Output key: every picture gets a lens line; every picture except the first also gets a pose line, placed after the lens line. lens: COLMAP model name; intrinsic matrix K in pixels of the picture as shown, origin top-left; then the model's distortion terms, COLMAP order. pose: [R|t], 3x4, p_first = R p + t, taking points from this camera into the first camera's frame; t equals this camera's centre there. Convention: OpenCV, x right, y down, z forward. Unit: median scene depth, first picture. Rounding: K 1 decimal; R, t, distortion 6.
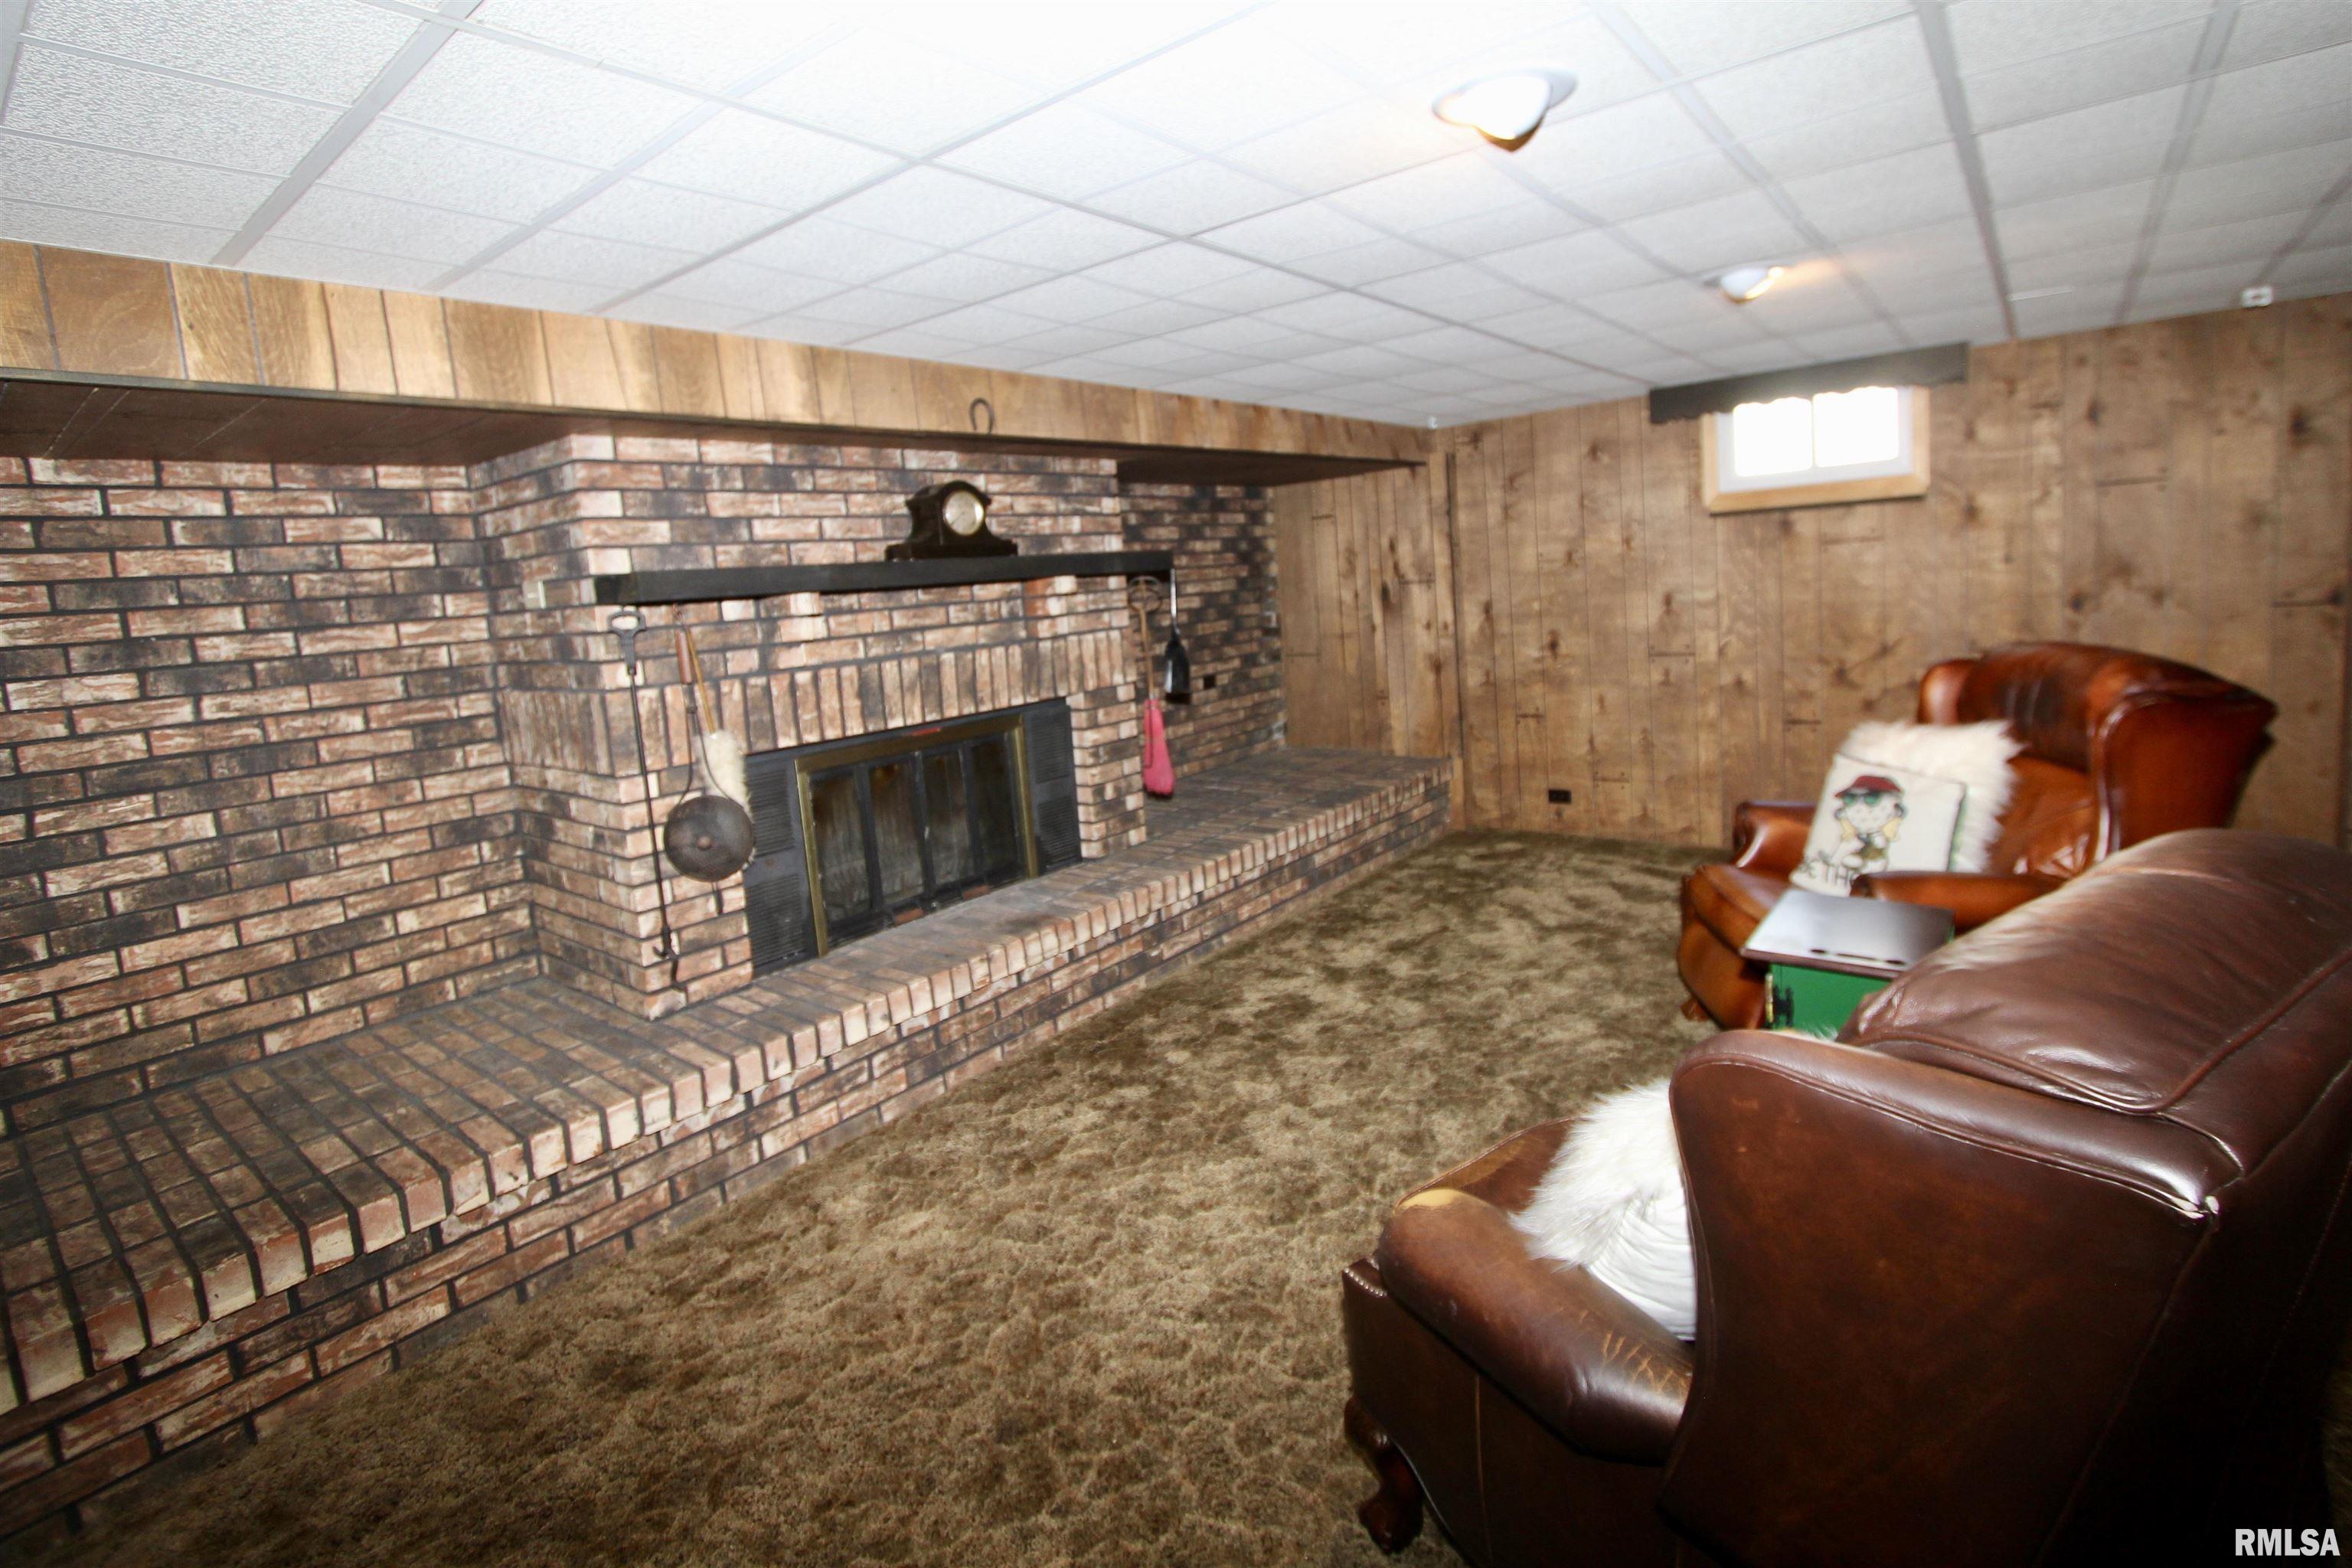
lens RADIAL K [[1077.3, 0, 1217.4], [0, 1077.3, 695.2], [0, 0, 1]] dist [-0.023229, 0.004783]
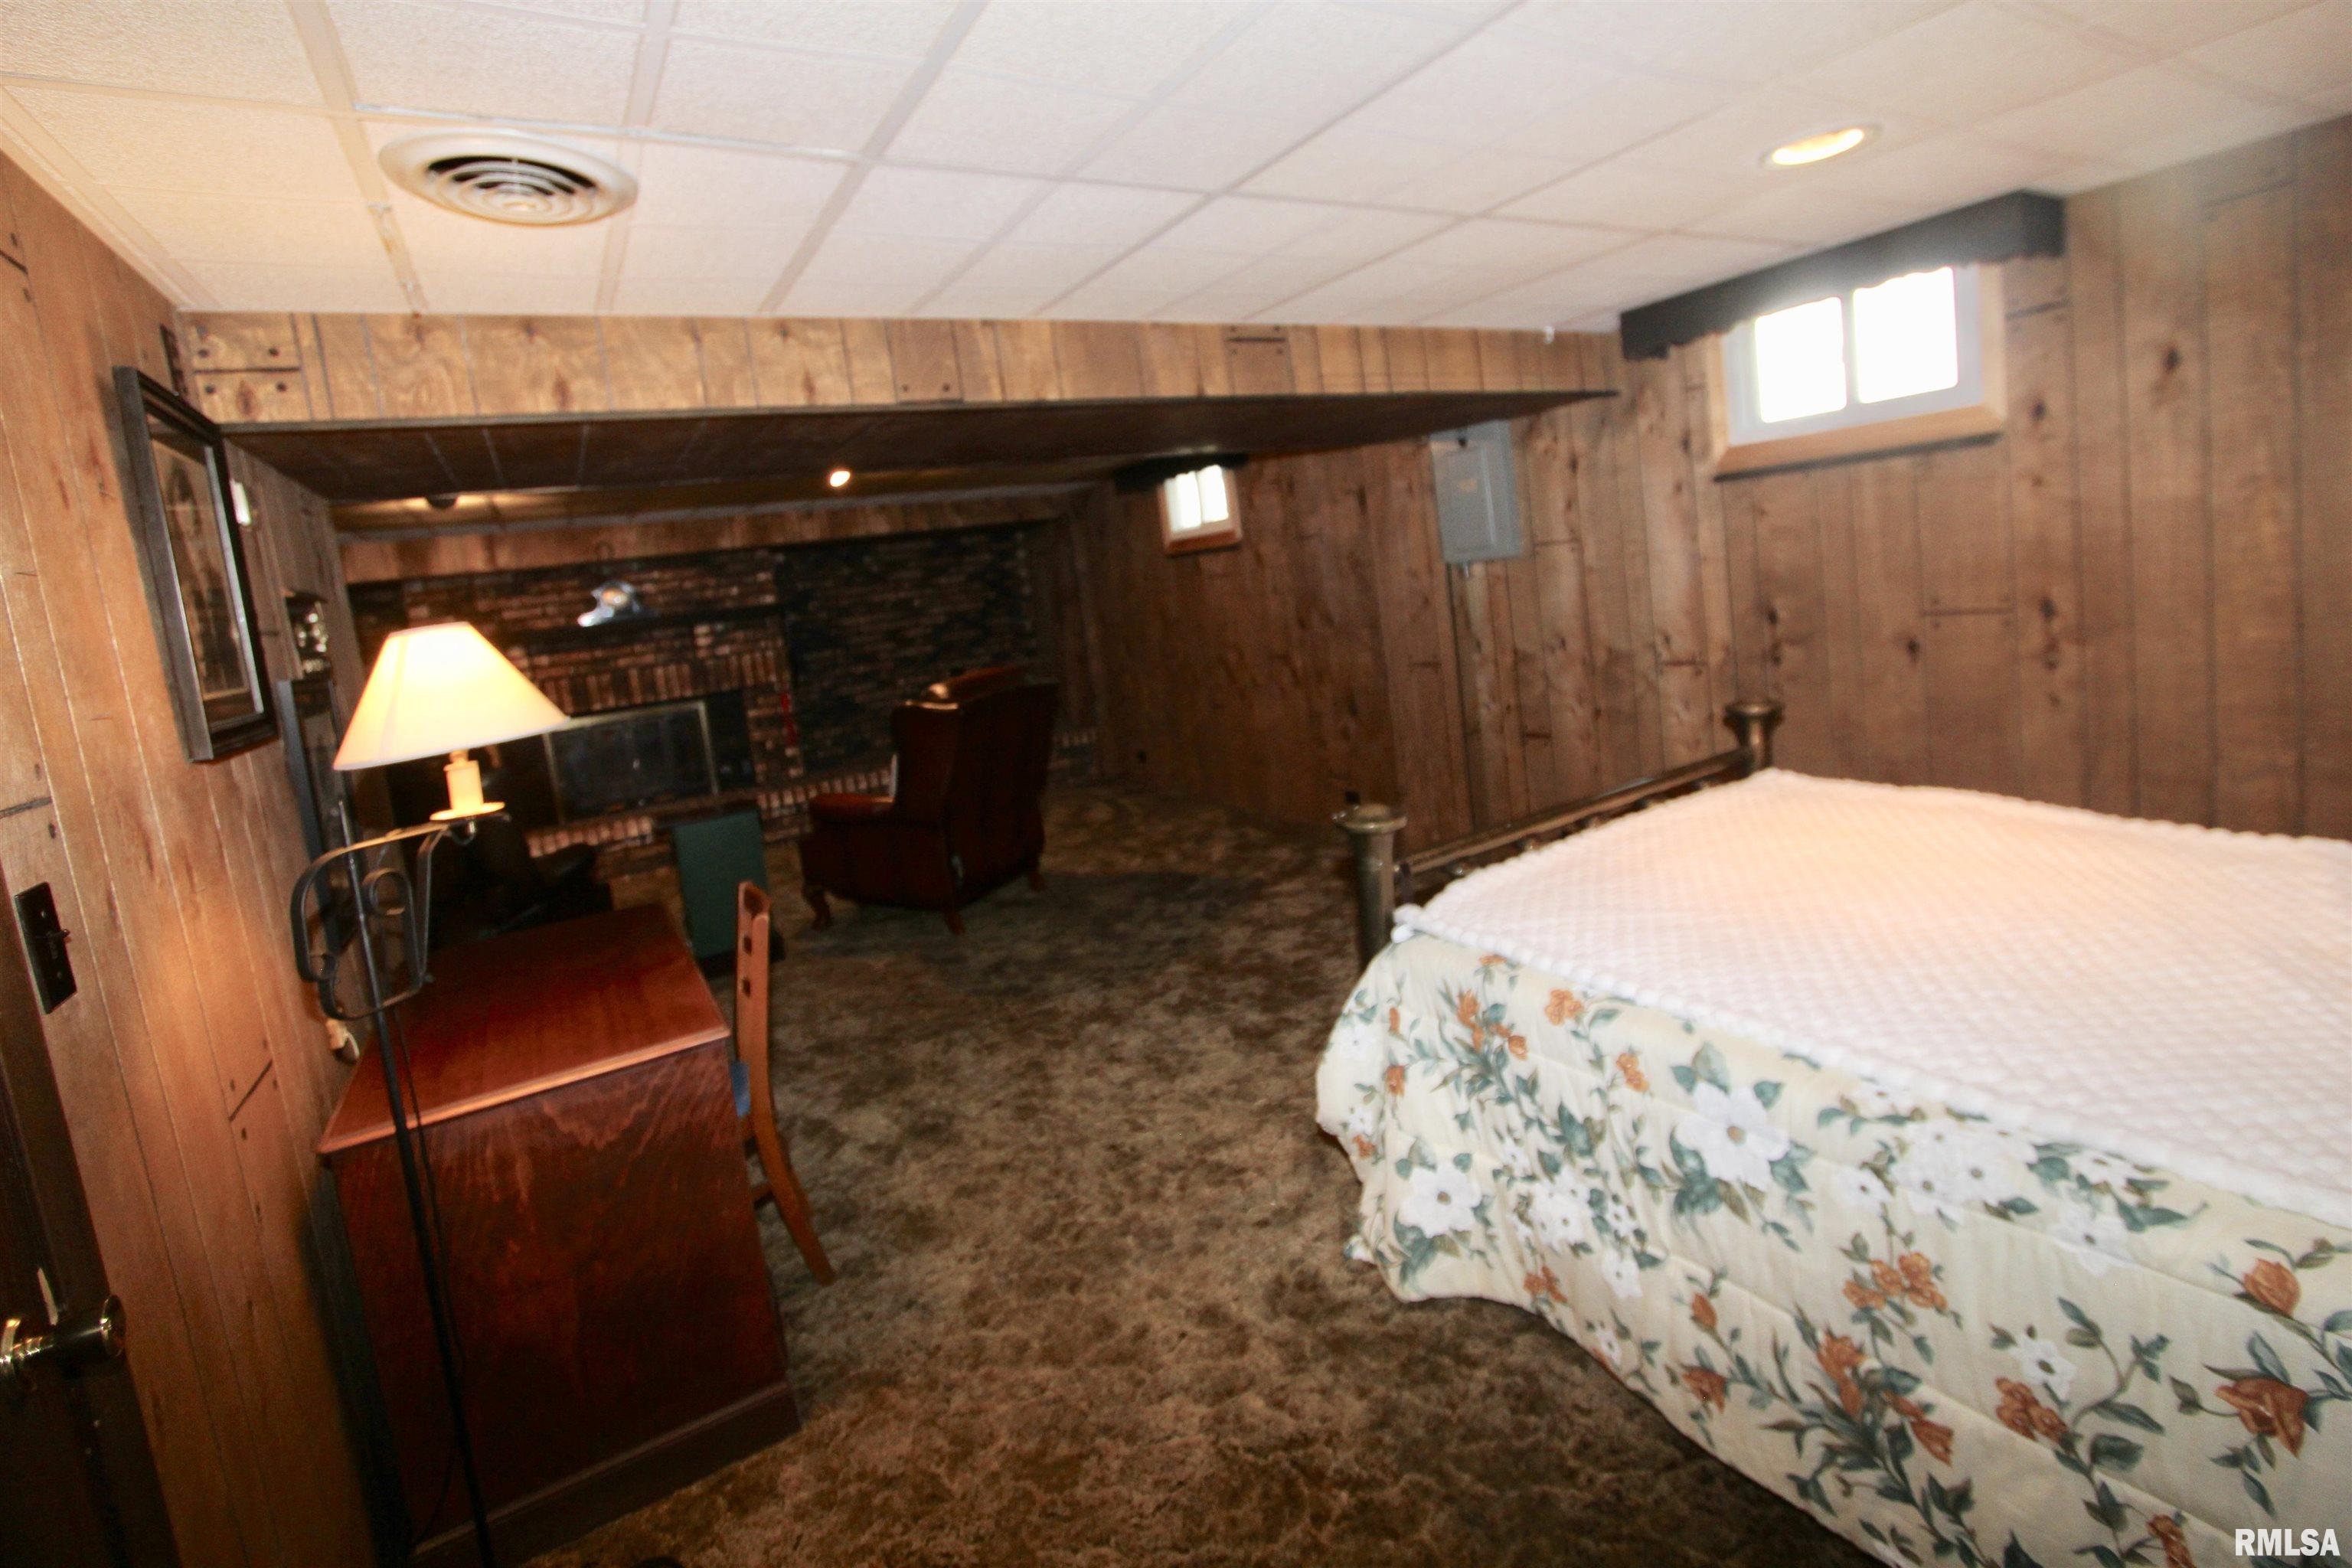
lens RADIAL K [[1077.3, 0, 1212.7], [0, 1077.3, 689.1], [0, 0, 1]] dist [-0.023229, 0.004783]
pose [[0.936514, 0.001259, -0.350629, 1.321405], [0.010510, 0.999443, 0.031658, -0.052249], [0.350473, -0.033333, 0.935979, -0.386511]]
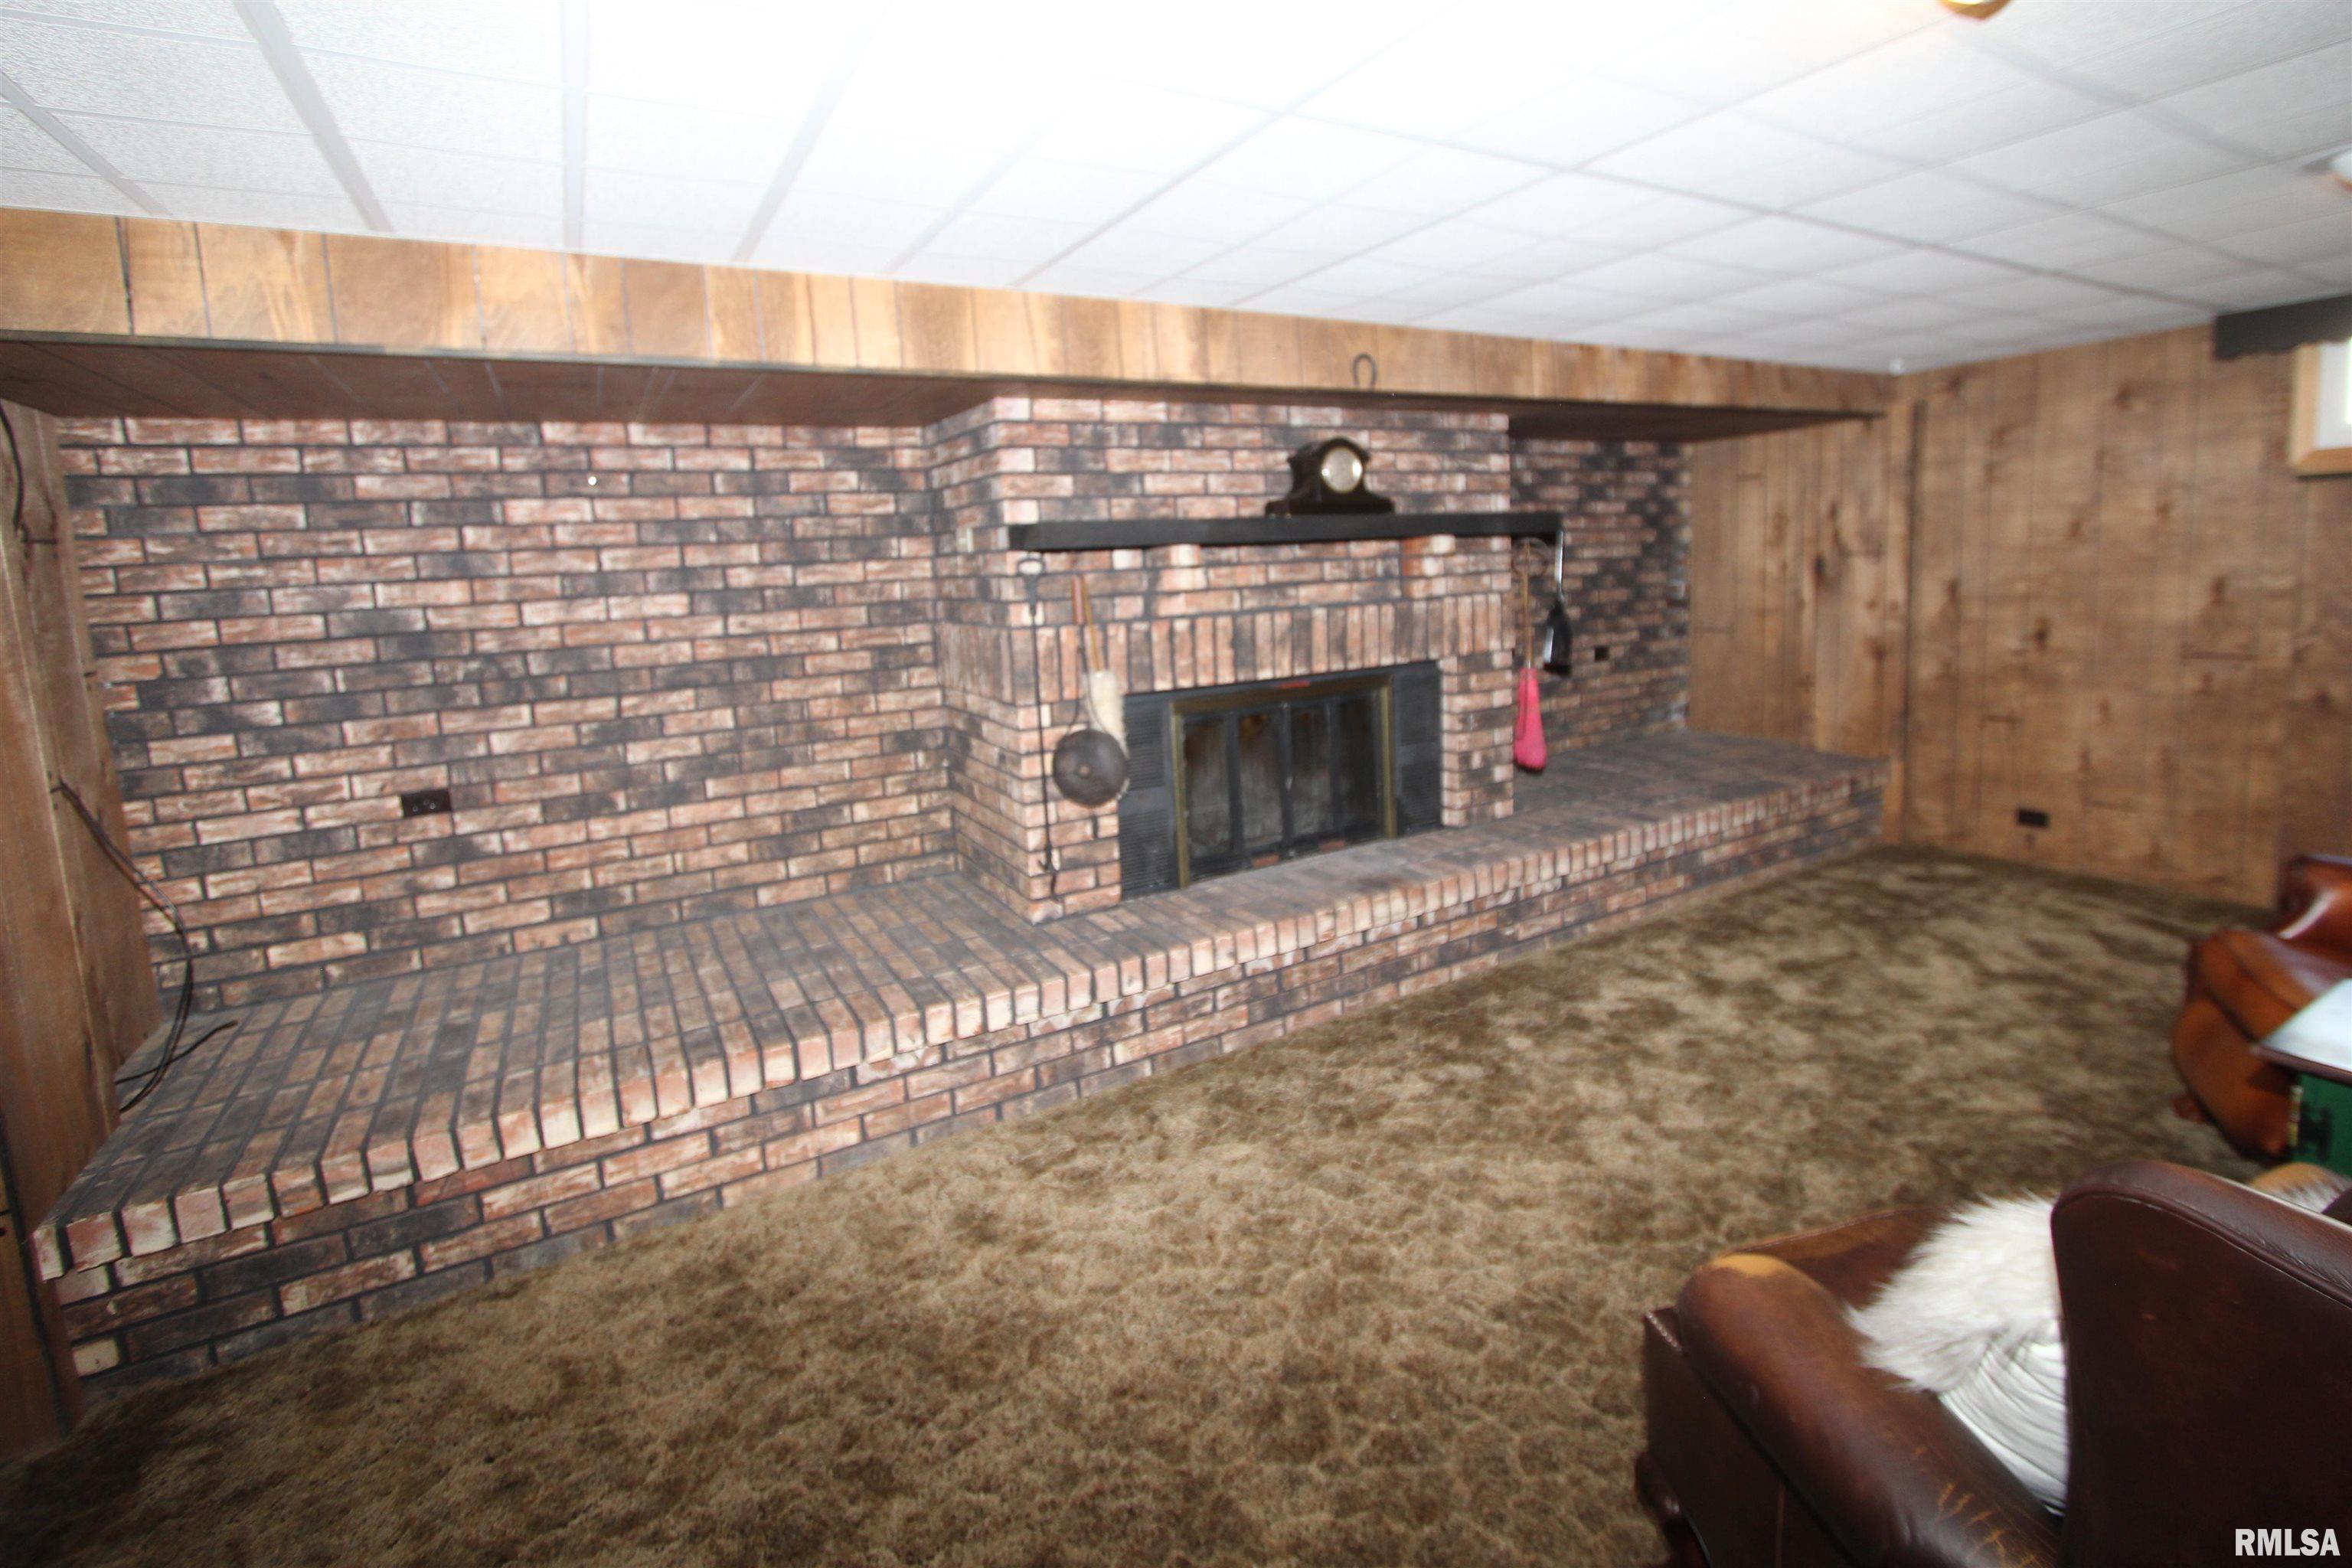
lens RADIAL K [[1077.3, 0, 1214.8], [0, 1077.3, 693.8], [0, 0, 1]] dist [-0.023229, 0.004783]
pose [[0.931281, 0.075940, -0.356298, 0.024480], [-0.062773, 0.996854, 0.048391, -0.002449], [0.358852, -0.022699, 0.933119, 0.016251]]
